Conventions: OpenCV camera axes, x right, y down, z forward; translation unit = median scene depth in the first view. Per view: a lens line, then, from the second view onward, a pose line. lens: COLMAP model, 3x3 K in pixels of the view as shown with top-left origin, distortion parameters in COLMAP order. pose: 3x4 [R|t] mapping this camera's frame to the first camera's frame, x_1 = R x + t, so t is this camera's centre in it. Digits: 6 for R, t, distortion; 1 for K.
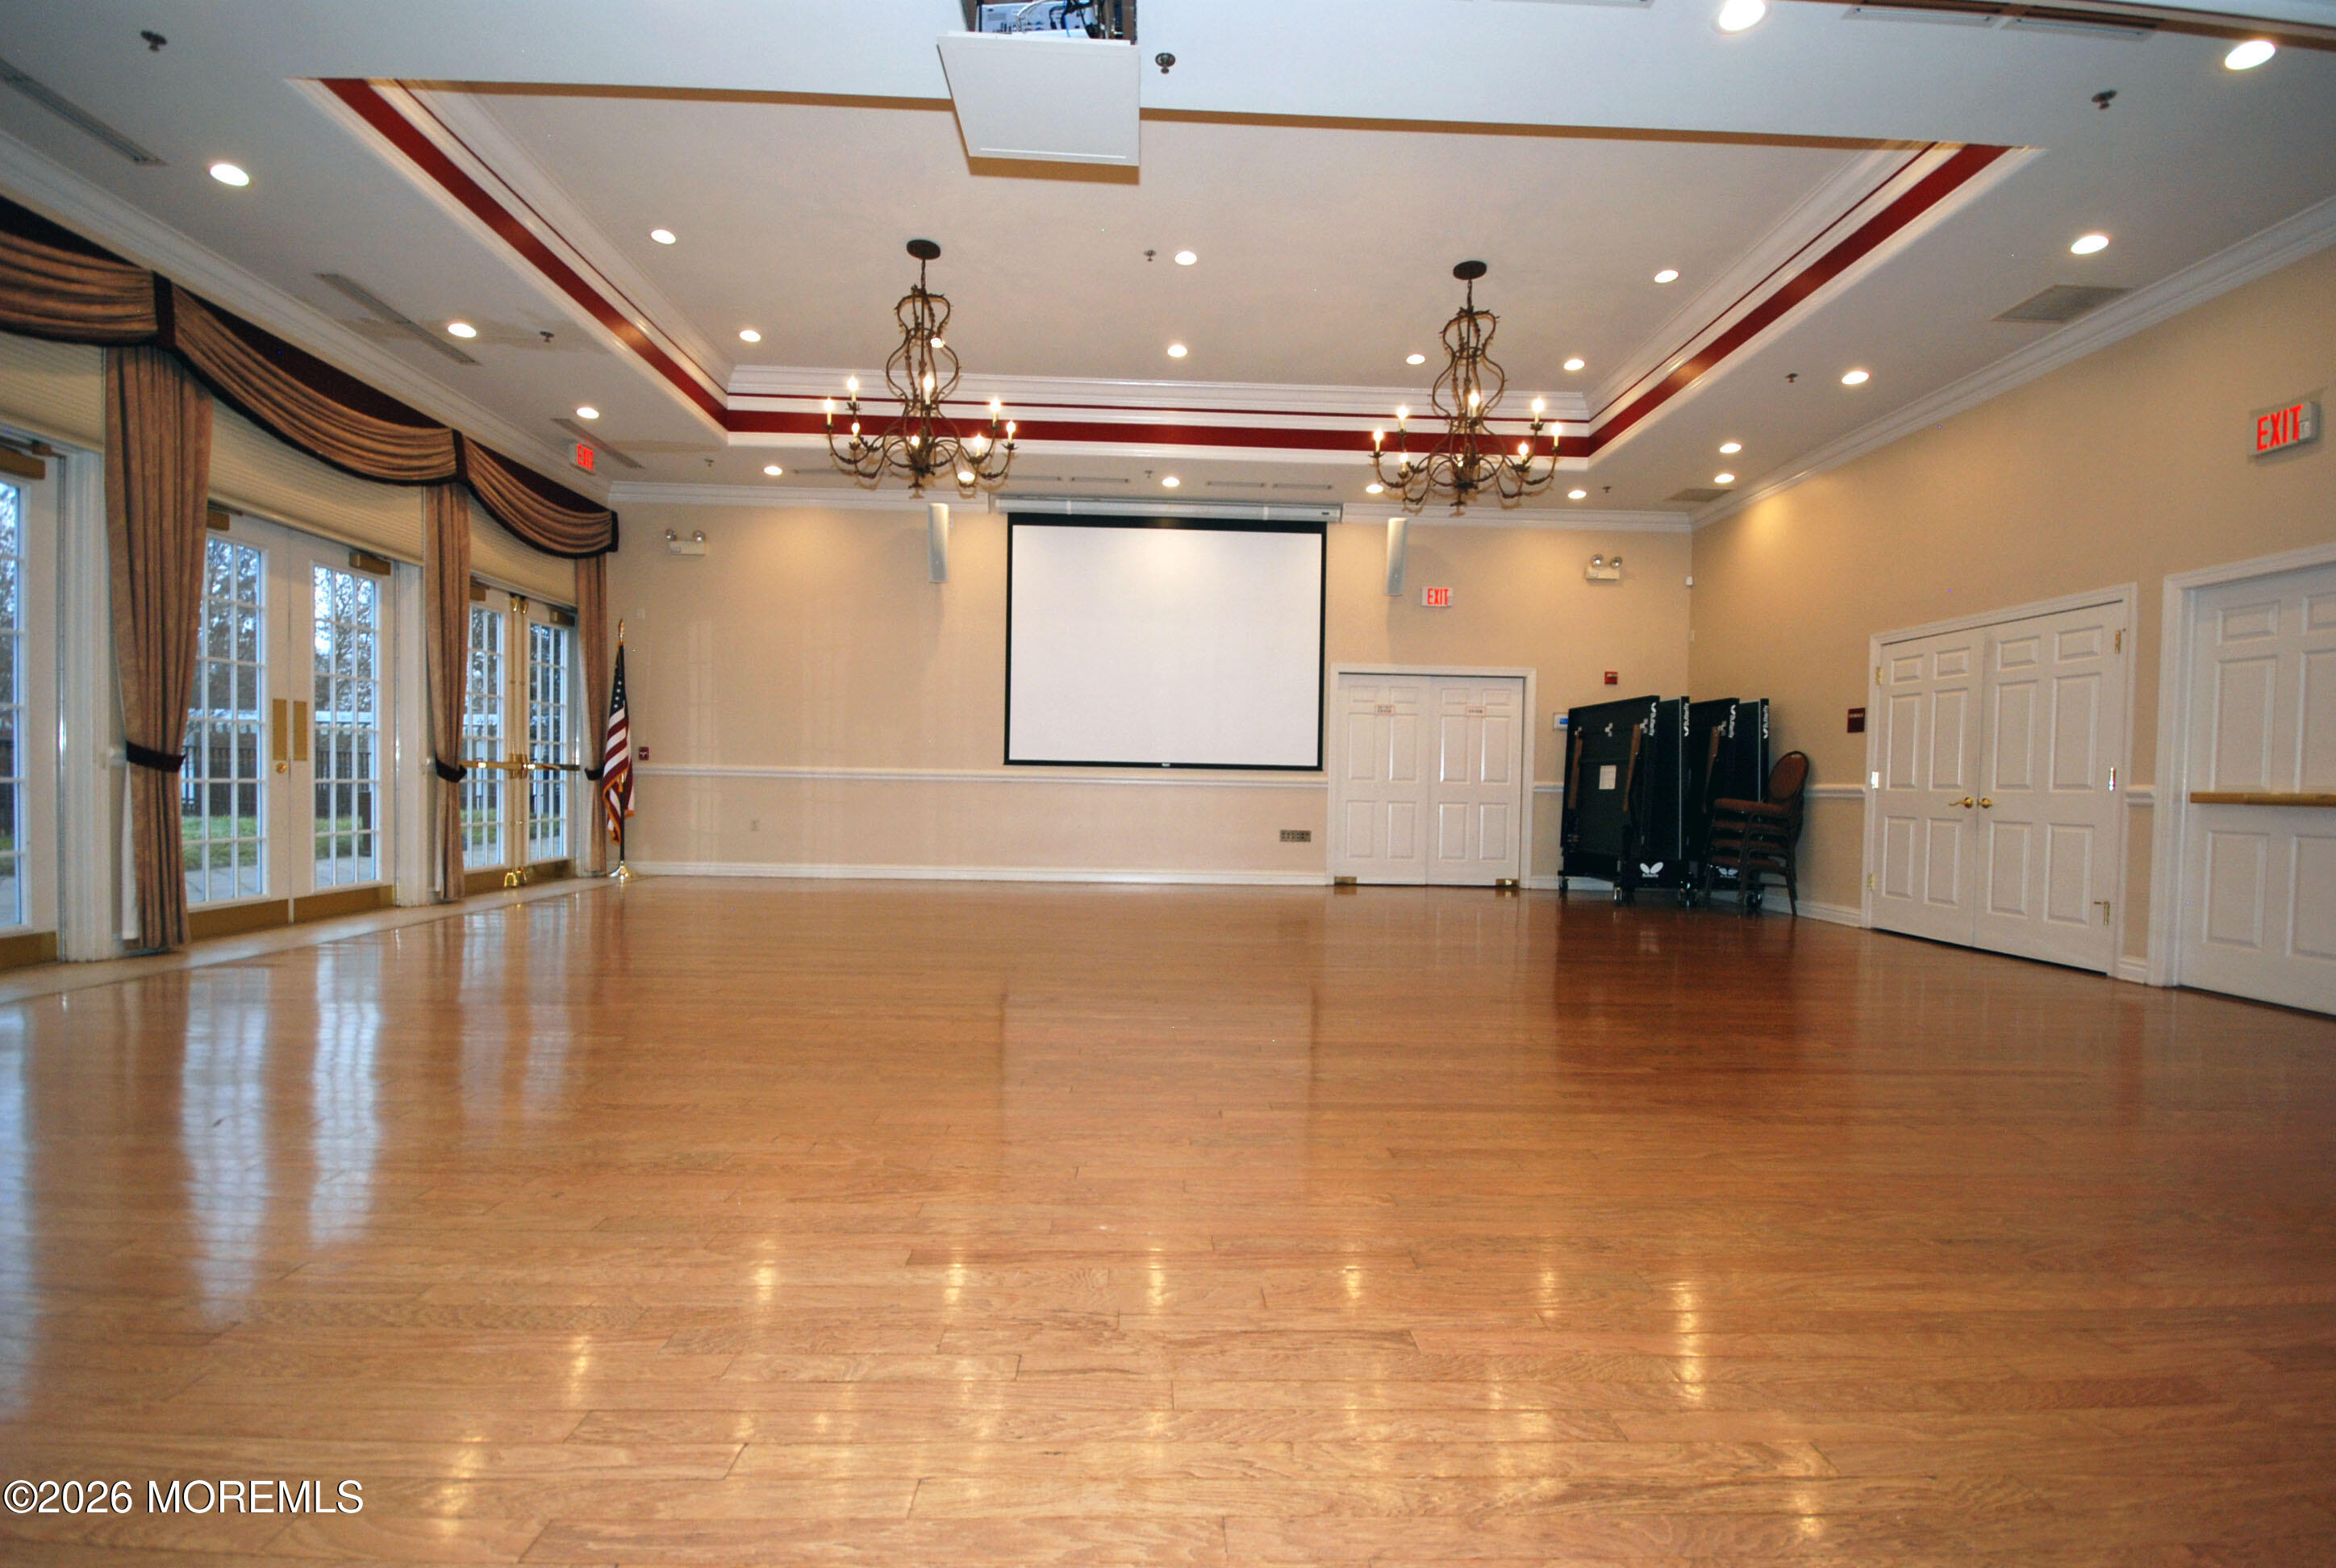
lens RADIAL K [[1043.0, 0, 1170.1], [0, 1043.0, 803.9], [0, 0, 1]] dist [0.000941, 0.000128]
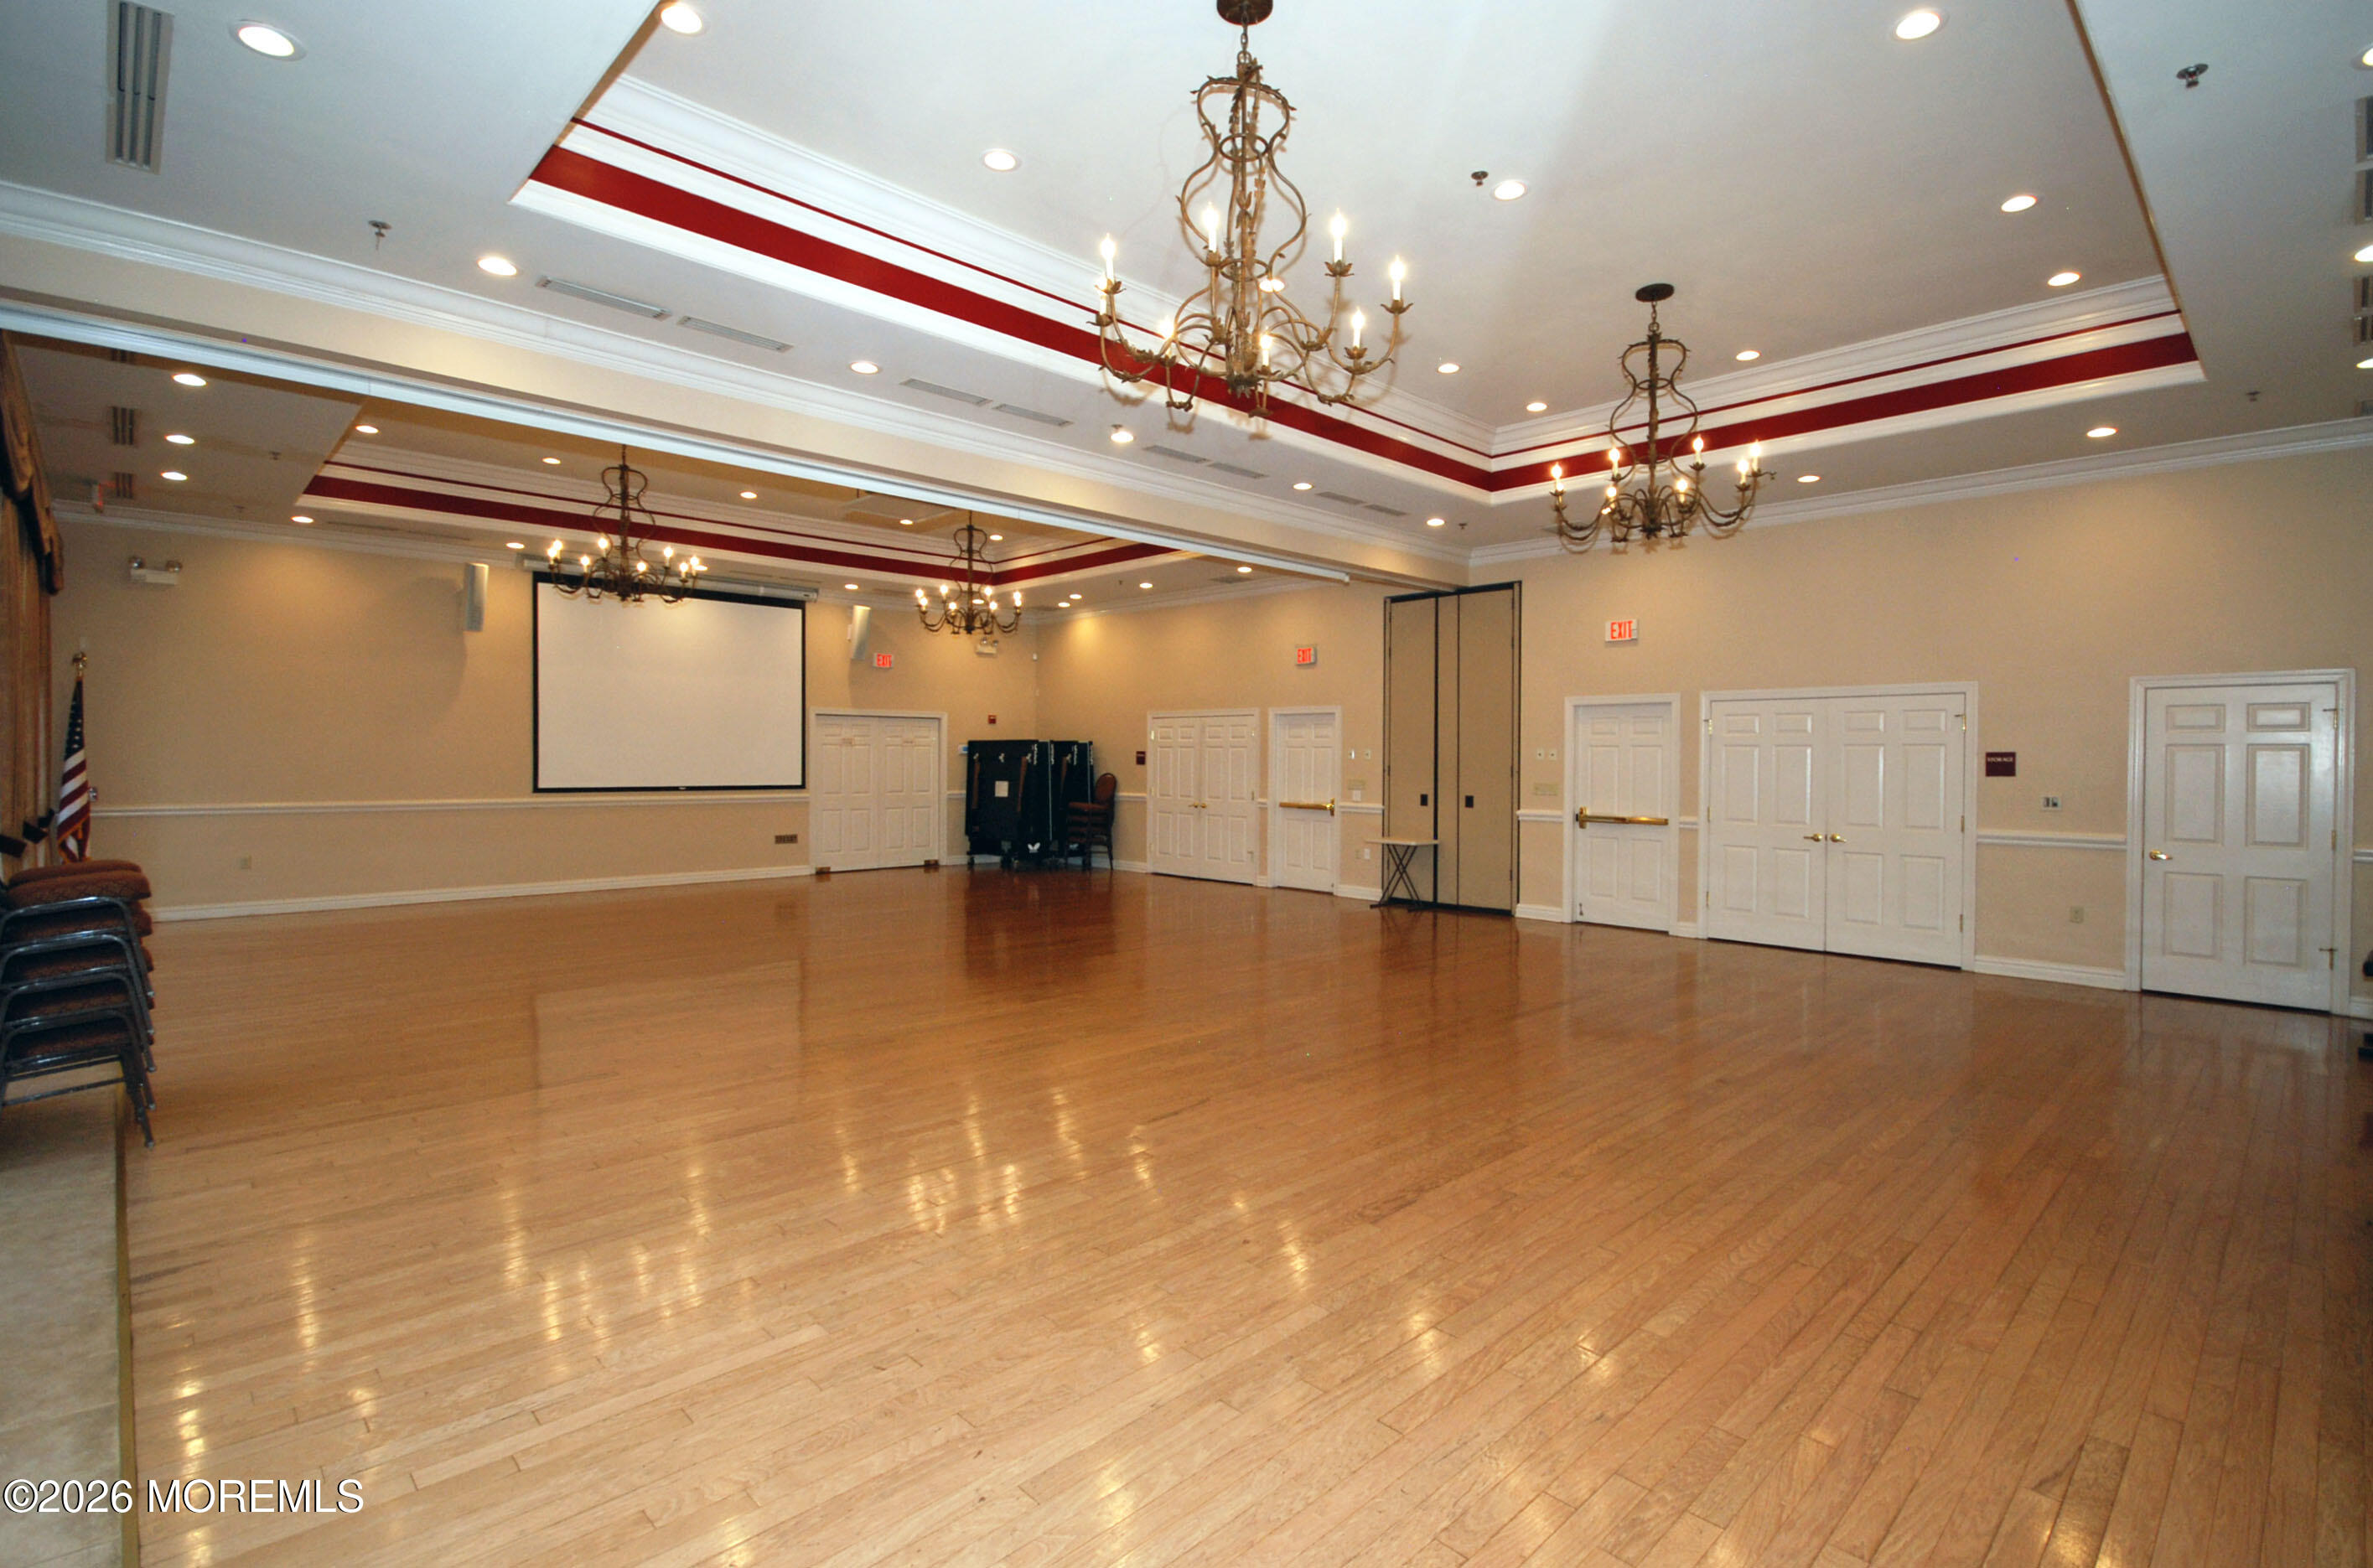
lens RADIAL K [[1107.3, 0, 1193.0], [0, 1107.3, 767.1], [0, 0, 1]] dist [-0.001617, 0.000149]
pose [[0.741986, -0.019721, 0.670126, -0.445901], [0.021081, 0.999759, 0.006080, -0.059540], [-0.670084, 0.009615, 0.742223, -0.383154]]
